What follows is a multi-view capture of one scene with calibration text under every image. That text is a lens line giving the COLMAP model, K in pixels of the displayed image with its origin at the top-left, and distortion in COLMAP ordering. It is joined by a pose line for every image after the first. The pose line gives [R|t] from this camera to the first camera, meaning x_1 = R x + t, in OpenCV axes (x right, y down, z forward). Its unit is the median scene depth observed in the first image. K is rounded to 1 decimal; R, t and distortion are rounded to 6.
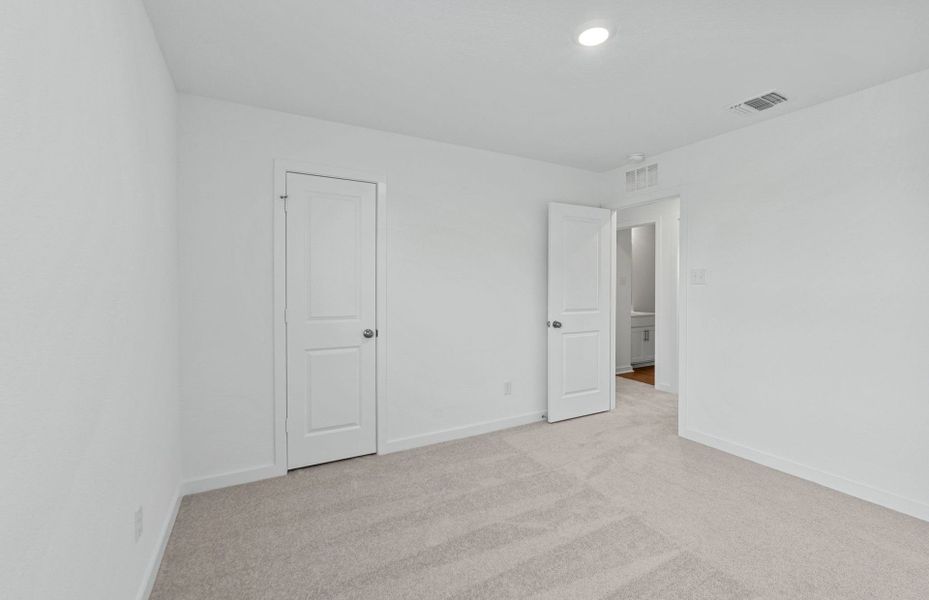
lens RADIAL K [[390.6, 0, 485.4], [0, 390.6, 293.4], [0, 0, 1]] dist [0.003361, -0.002395]
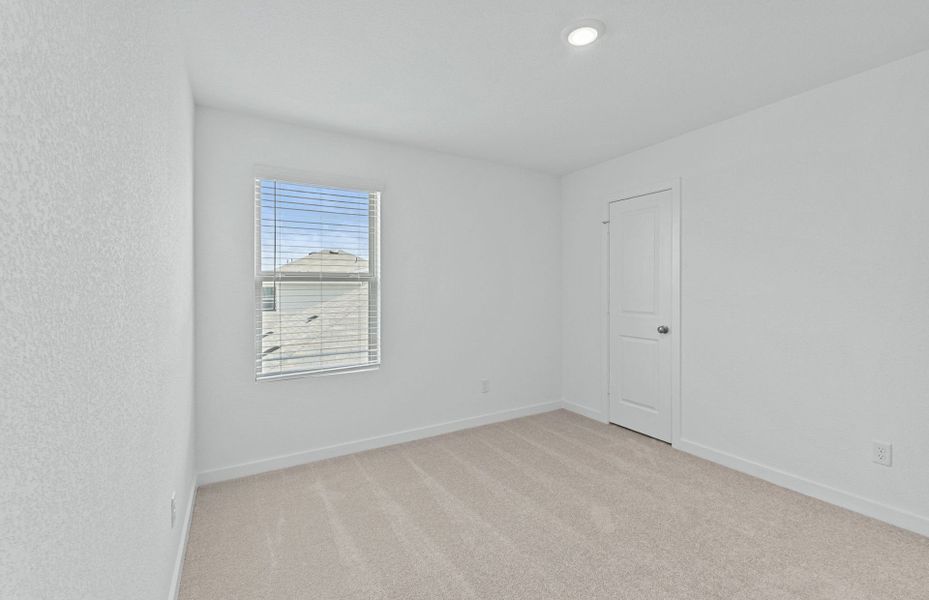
lens RADIAL K [[390.6, 0, 466.7], [0, 390.6, 291.3], [0, 0, 1]] dist [0.003361, -0.002395]
pose [[0.028452, 0.008105, -0.999562, 1.575726], [-0.010356, 0.999916, 0.007813, -0.013880], [0.999542, 0.010129, 0.028534, 0.861462]]
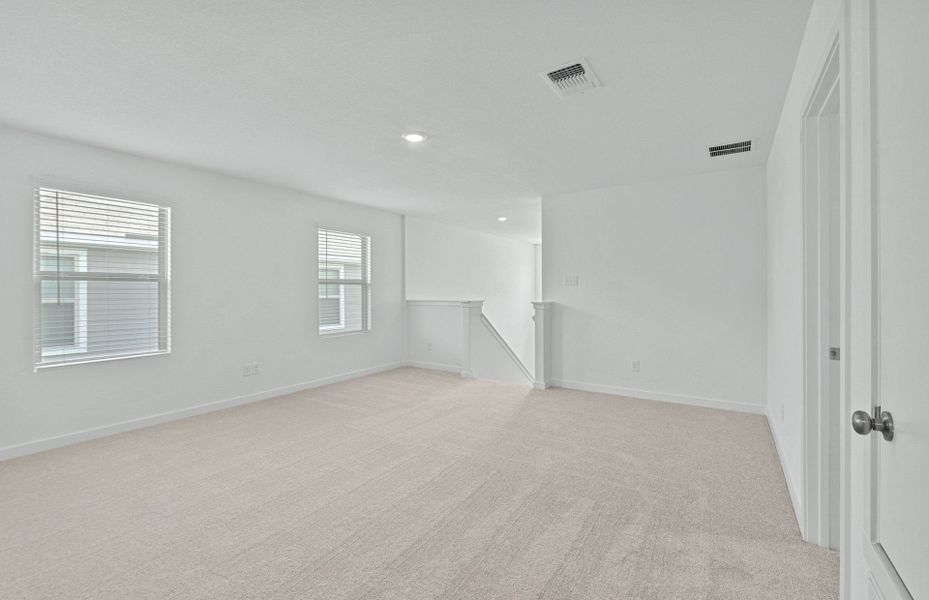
lens RADIAL K [[390.6, 0, 460.5], [0, 390.6, 296.2], [0, 0, 1]] dist [0.003361, -0.002395]
pose [[0.432759, 0.004590, -0.901498, 2.410878], [-0.010674, 0.999943, -0.000033, 0.020019], [0.901447, 0.009637, 0.432783, 1.024982]]
